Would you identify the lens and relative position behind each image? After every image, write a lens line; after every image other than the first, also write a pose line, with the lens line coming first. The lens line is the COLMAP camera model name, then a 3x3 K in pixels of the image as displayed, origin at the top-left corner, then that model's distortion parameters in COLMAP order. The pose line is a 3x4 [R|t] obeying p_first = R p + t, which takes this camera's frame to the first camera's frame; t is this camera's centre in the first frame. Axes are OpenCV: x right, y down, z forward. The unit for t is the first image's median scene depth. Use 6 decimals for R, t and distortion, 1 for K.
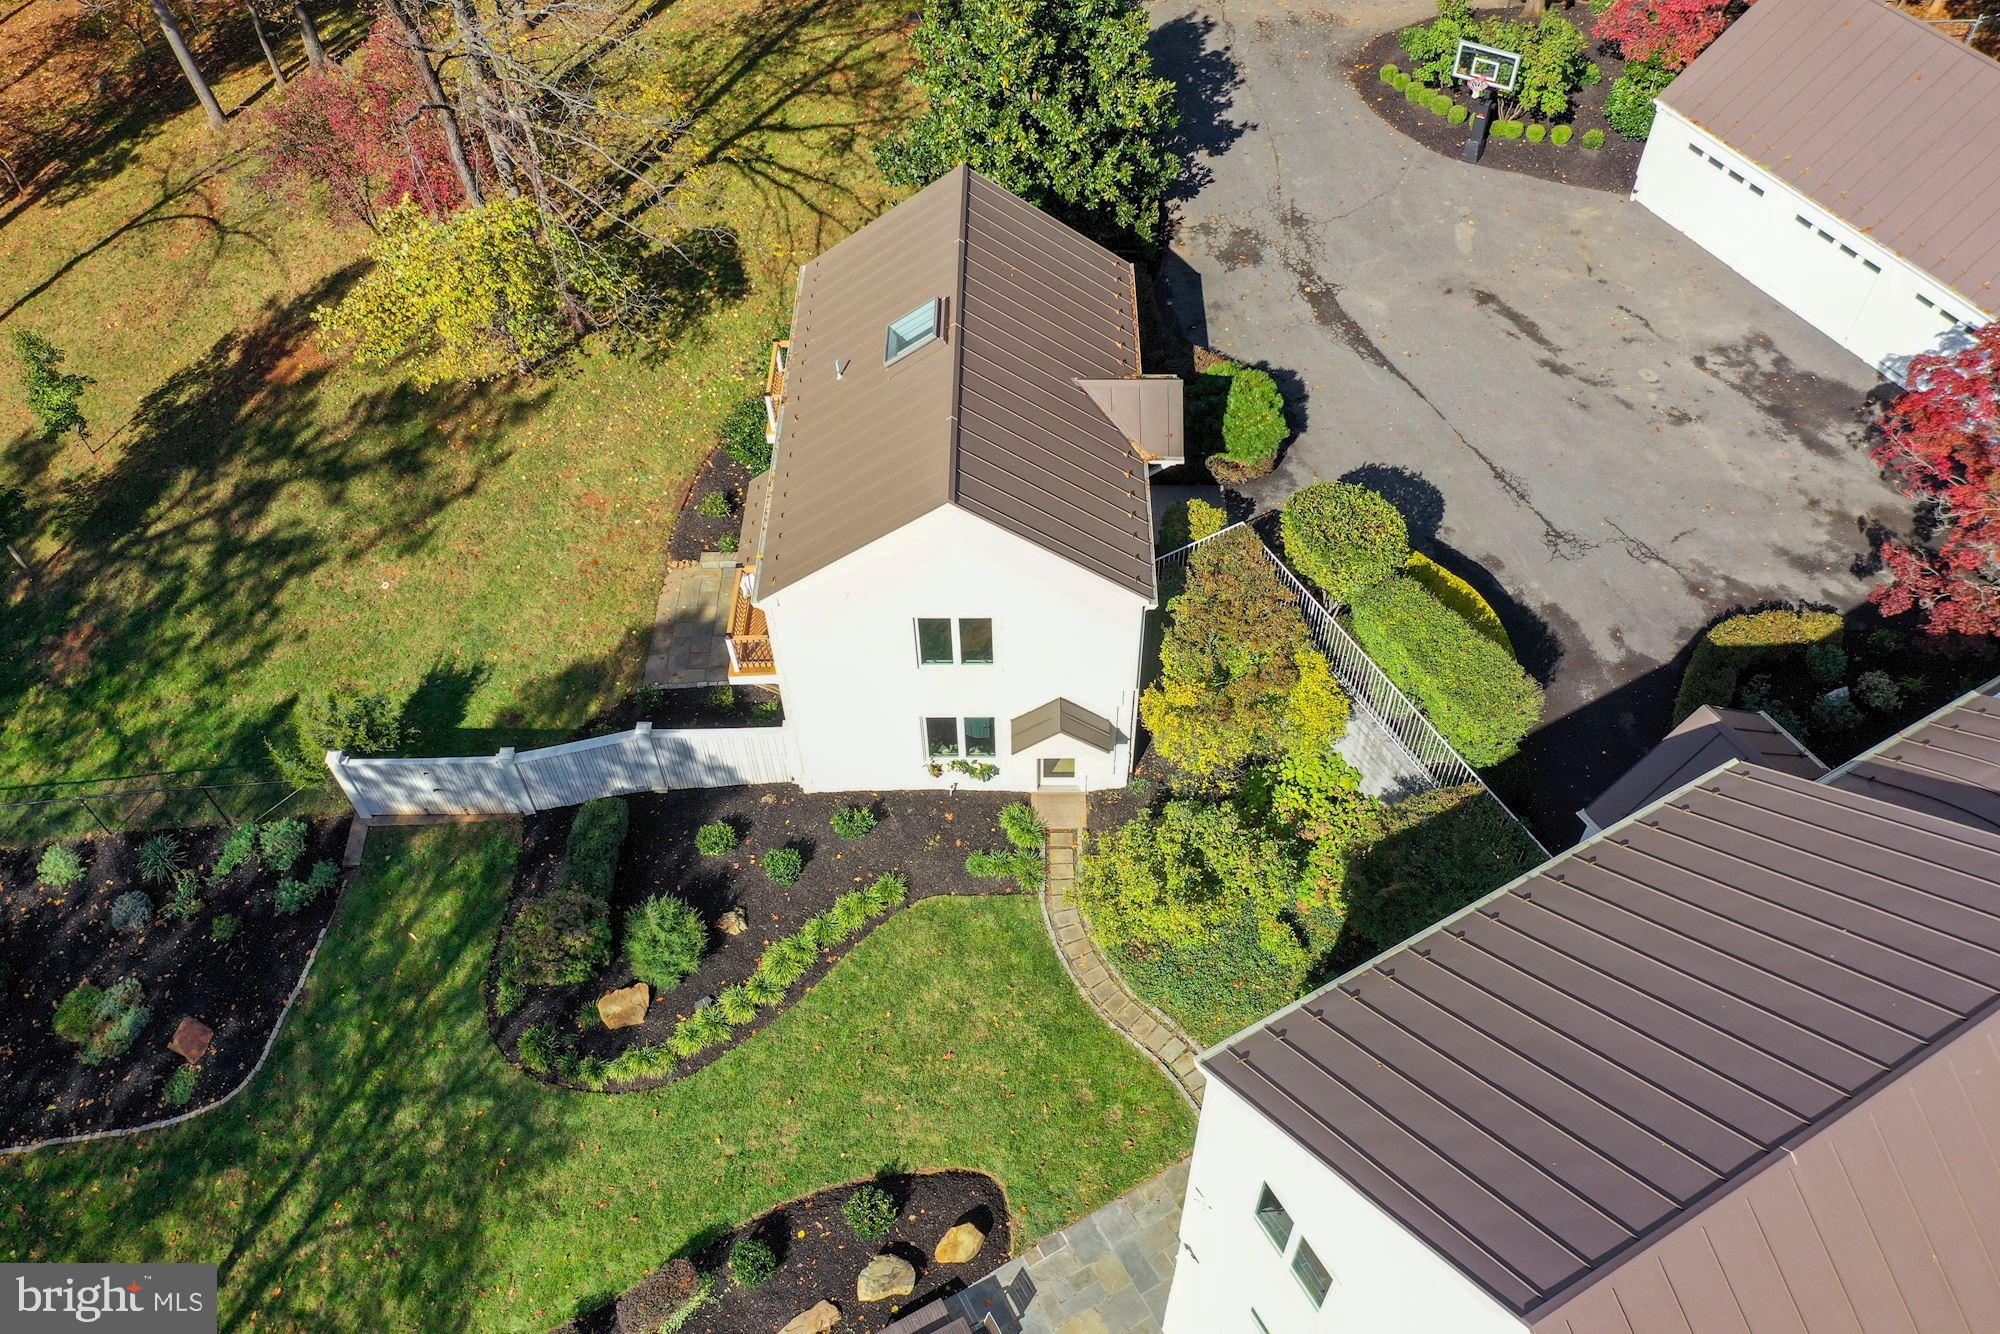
lens RADIAL K [[1576.3, 0, 994.9], [0, 1576.3, 667.3], [0, 0, 1]] dist [0.000322, -0.013426]
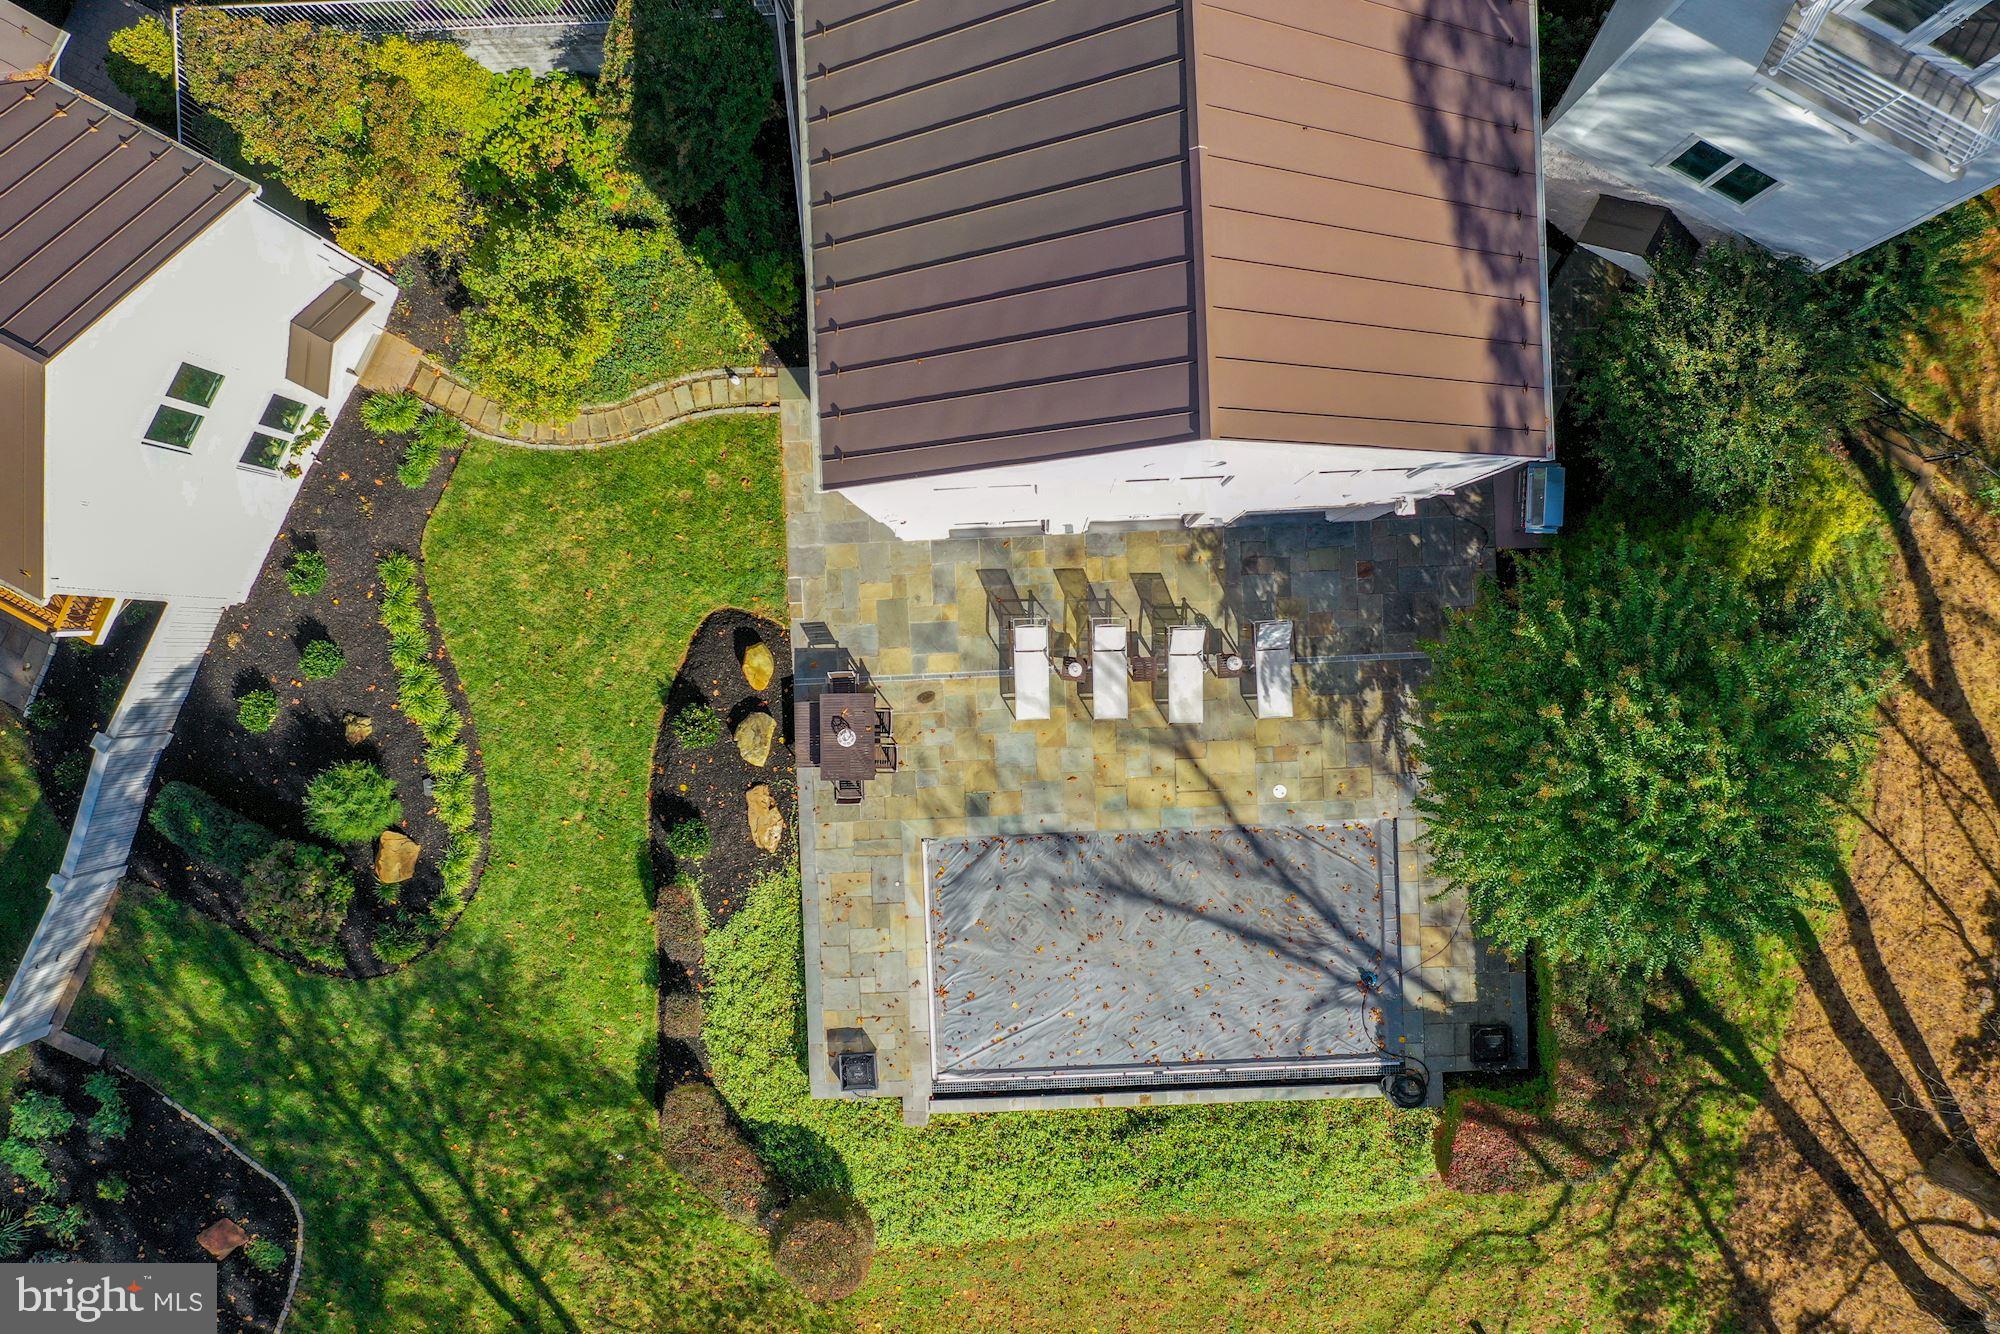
lens RADIAL K [[1576.3, 0, 998.0], [0, 1576.3, 670.1], [0, 0, 1]] dist [0.000322, -0.013426]
pose [[0.452277, -0.891876, -0.001749, 0.048223], [0.698221, 0.352852, 0.622883, -0.186525], [-0.554917, -0.282937, 0.782313, 0.033185]]
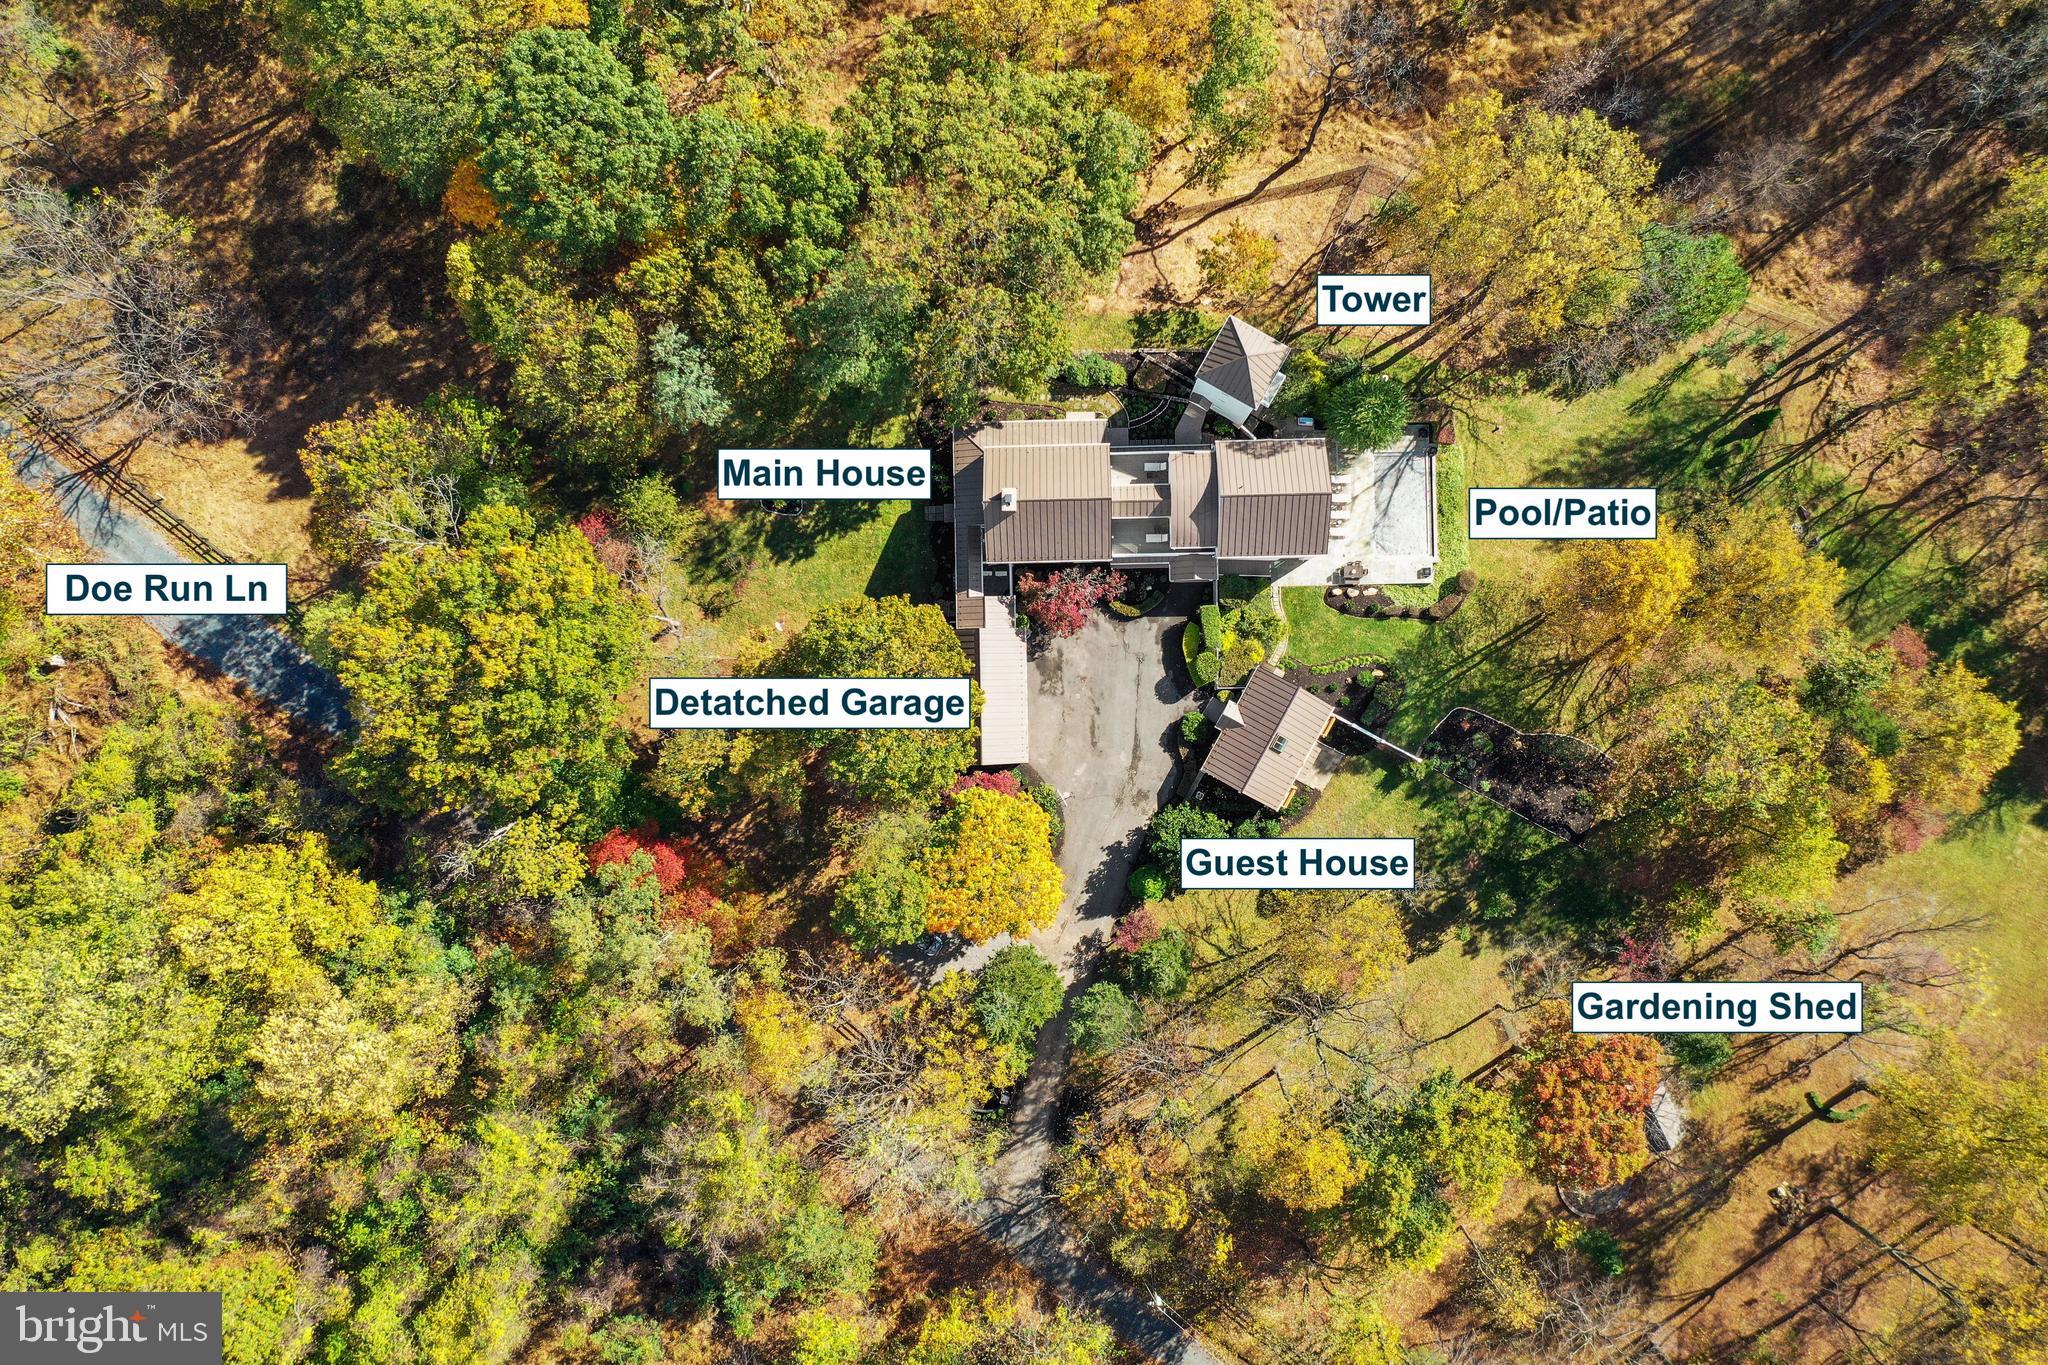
lens RADIAL K [[1614.1, 0, 1019.5], [0, 1614.1, 680.4], [0, 0, 1]] dist [0.000322, -0.013426]
pose [[-0.880679, -0.469922, 0.059814, 0.388822], [0.401106, -0.672548, 0.621927, -3.123246], [-0.252029, 0.571710, 0.780787, -2.374357]]
